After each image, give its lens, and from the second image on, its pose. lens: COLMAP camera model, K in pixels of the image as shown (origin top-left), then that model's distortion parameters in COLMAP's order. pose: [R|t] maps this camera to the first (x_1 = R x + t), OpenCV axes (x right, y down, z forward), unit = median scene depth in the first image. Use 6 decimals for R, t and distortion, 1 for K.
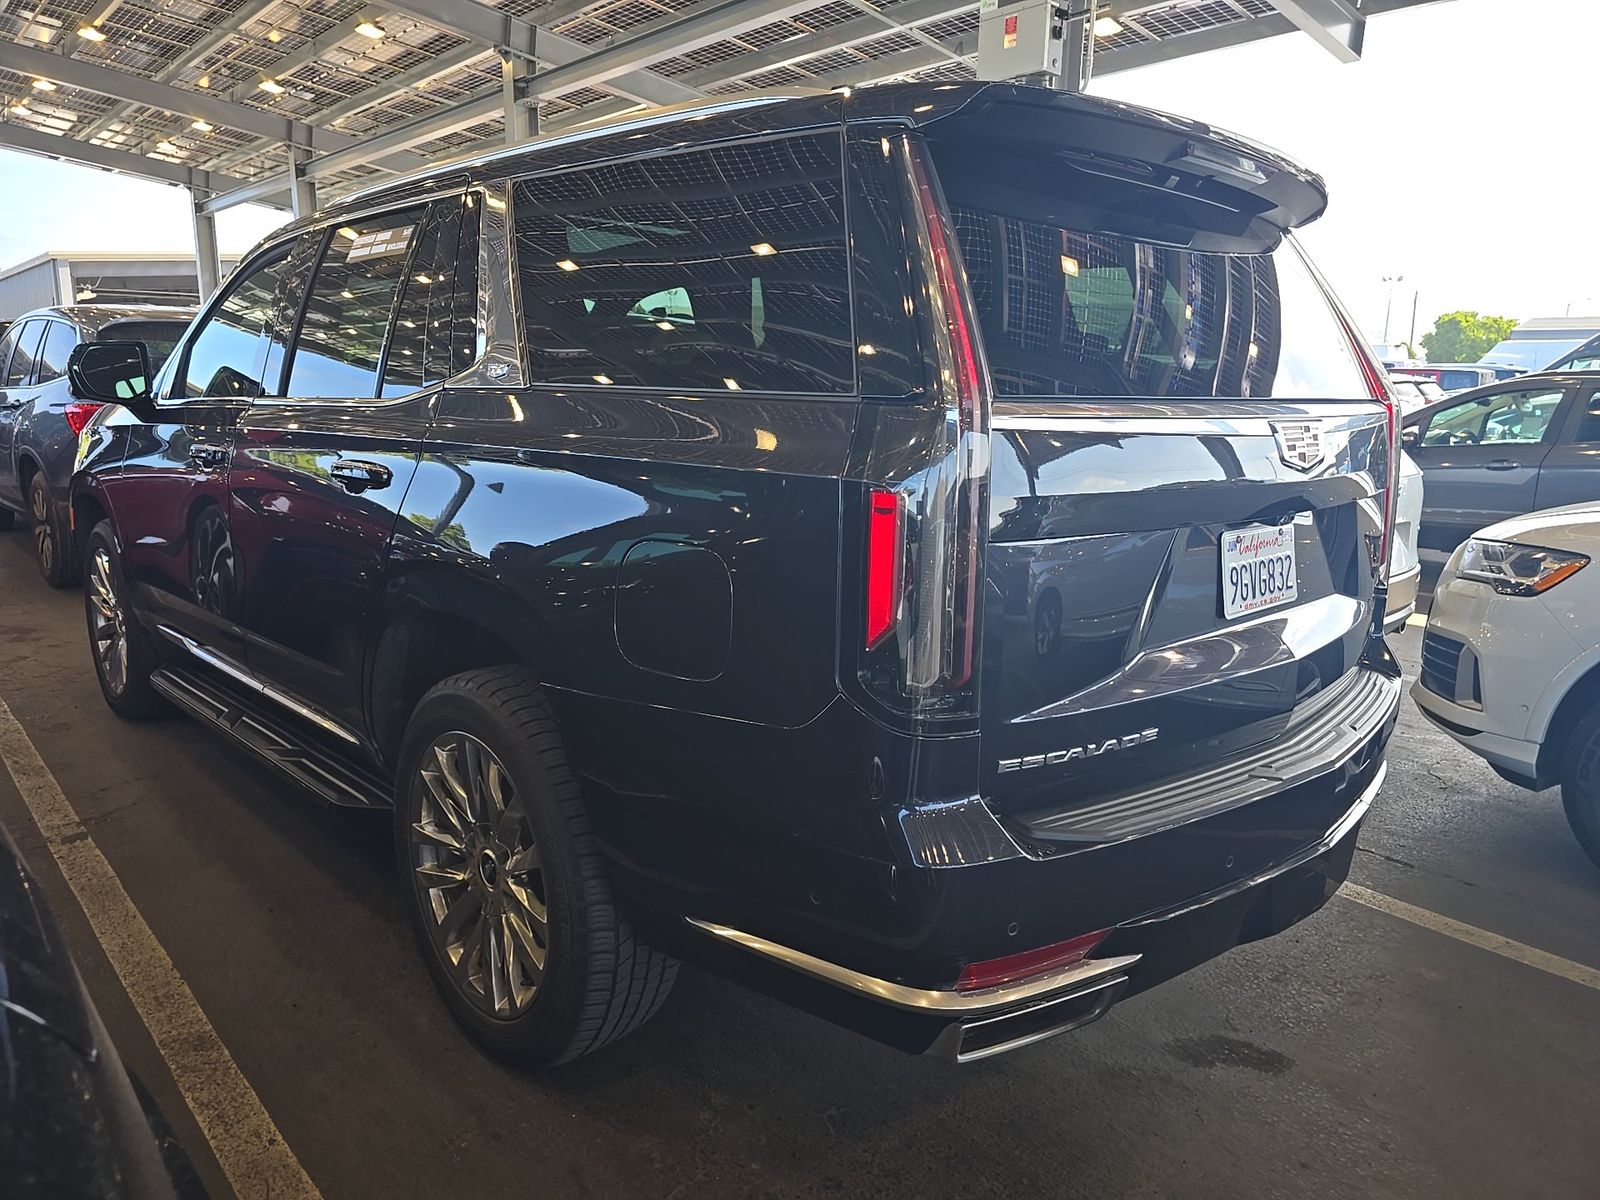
lens RADIAL K [[1130.6, 0, 800.0], [0, 1130.6, 600.0], [0, 0, 1]] dist [0.059120, -0.111614]
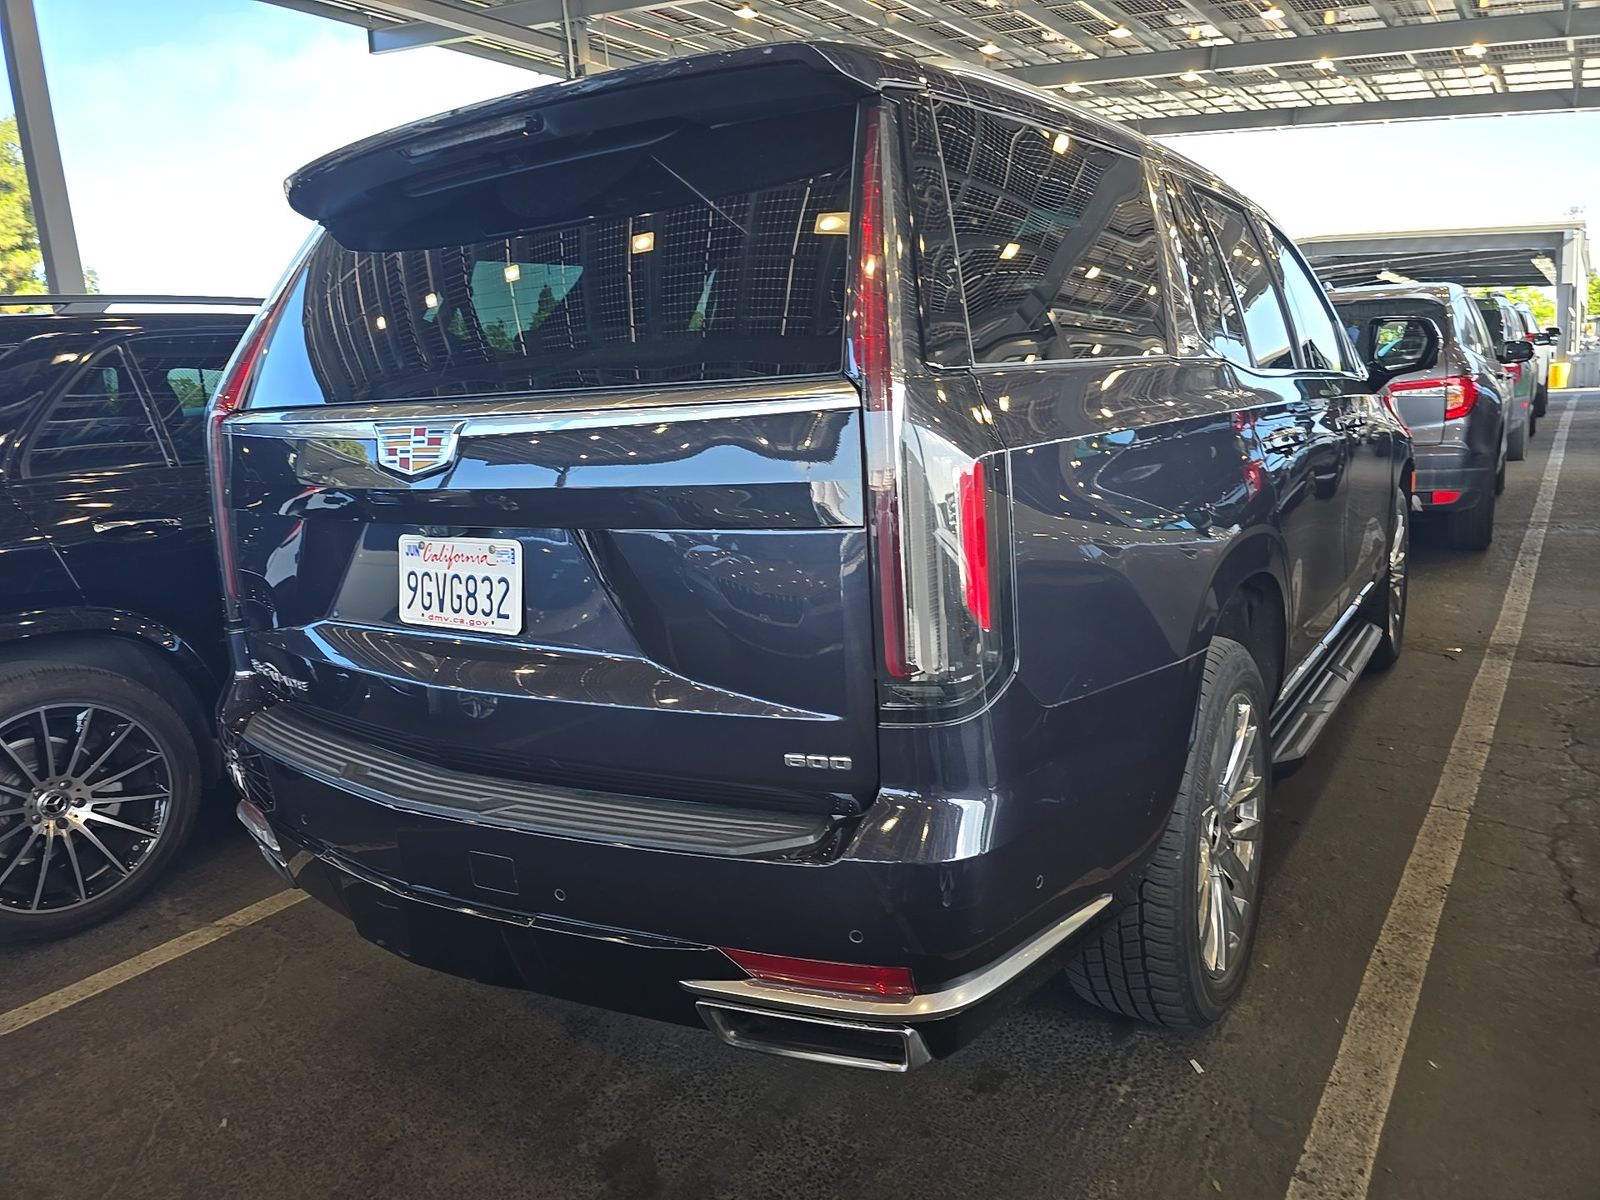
lens RADIAL K [[1077.7, 0, 800.0], [0, 1077.7, 600.0], [0, 0, 1]] dist [0.055037, 0.000508]
pose [[0.200565, 0.164049, -0.965848, 1.368797], [-0.117729, 0.982772, 0.142476, -0.179324], [0.972581, 0.085132, 0.216423, 1.132547]]
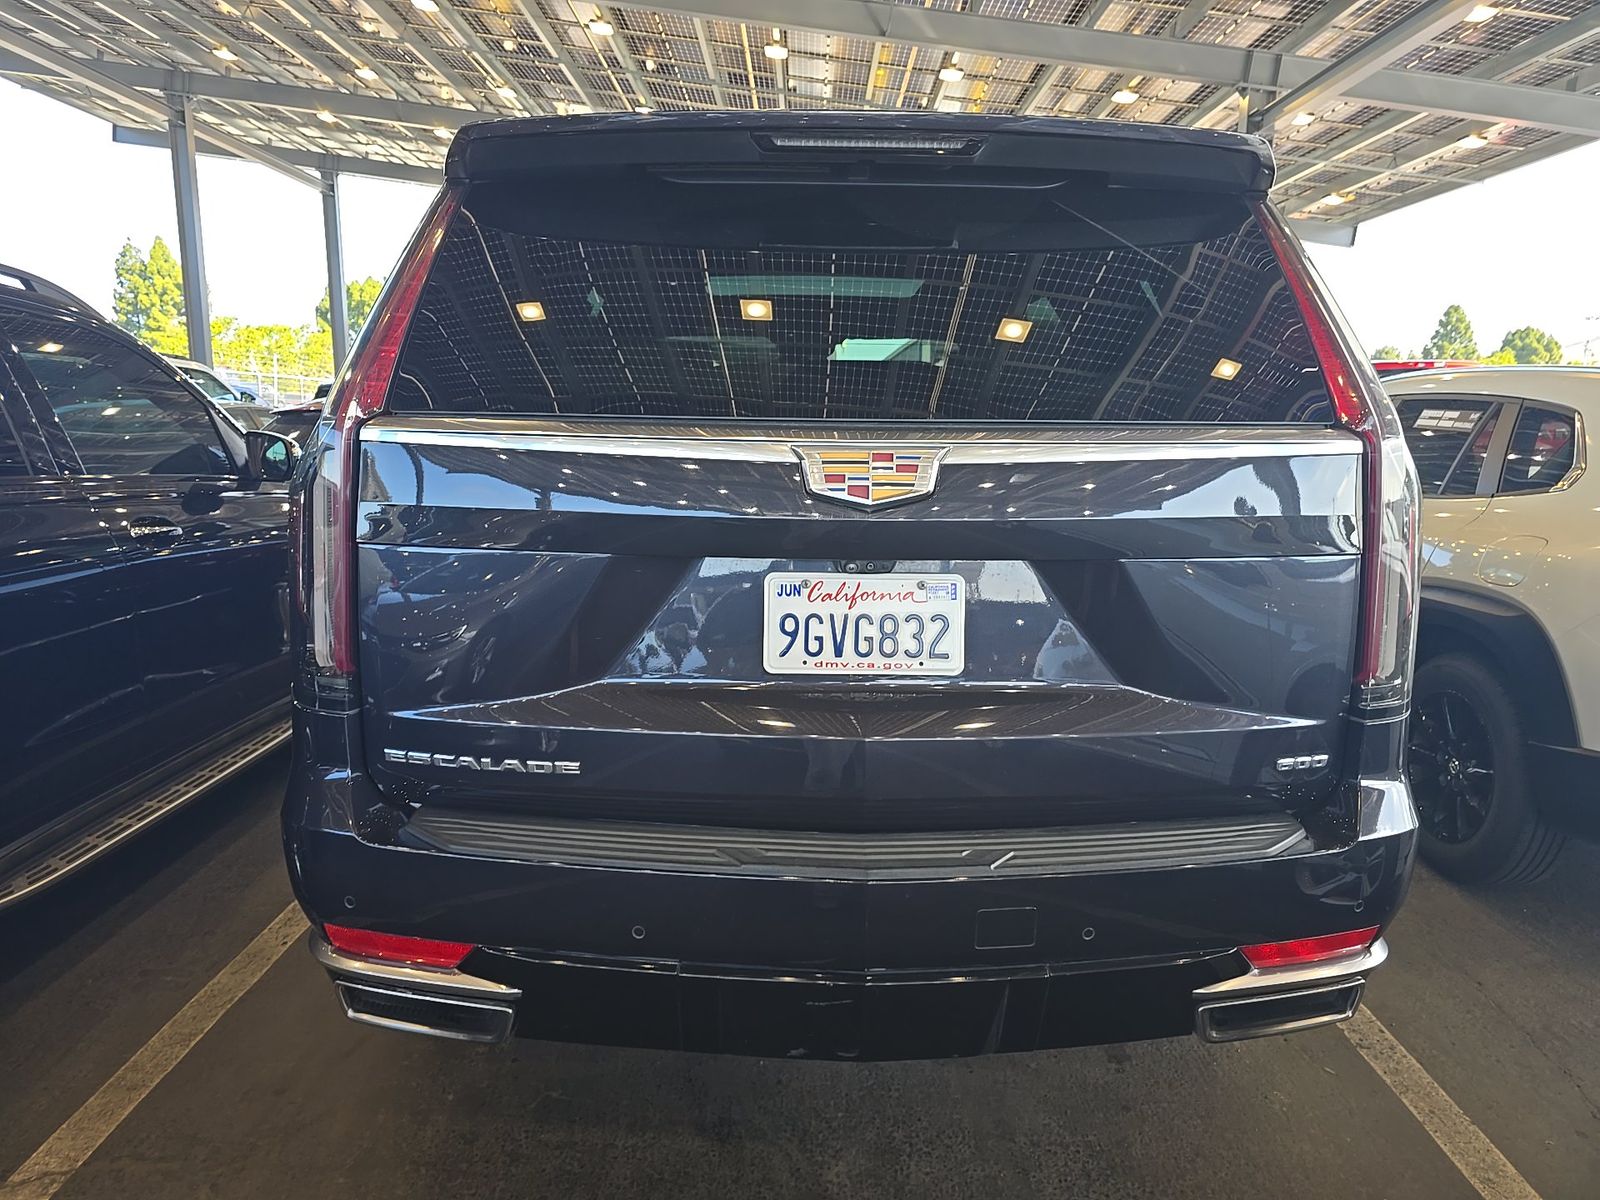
lens RADIAL K [[1081.5, 0, 801.5], [0, 1081.5, 586.1], [0, 0, 1]] dist [0.056737, -0.053339]
pose [[0.729534, 0.102280, -0.676254, 0.946560], [-0.128015, 0.991701, 0.011889, -0.061361], [0.671858, 0.077897, 0.736573, 0.403496]]
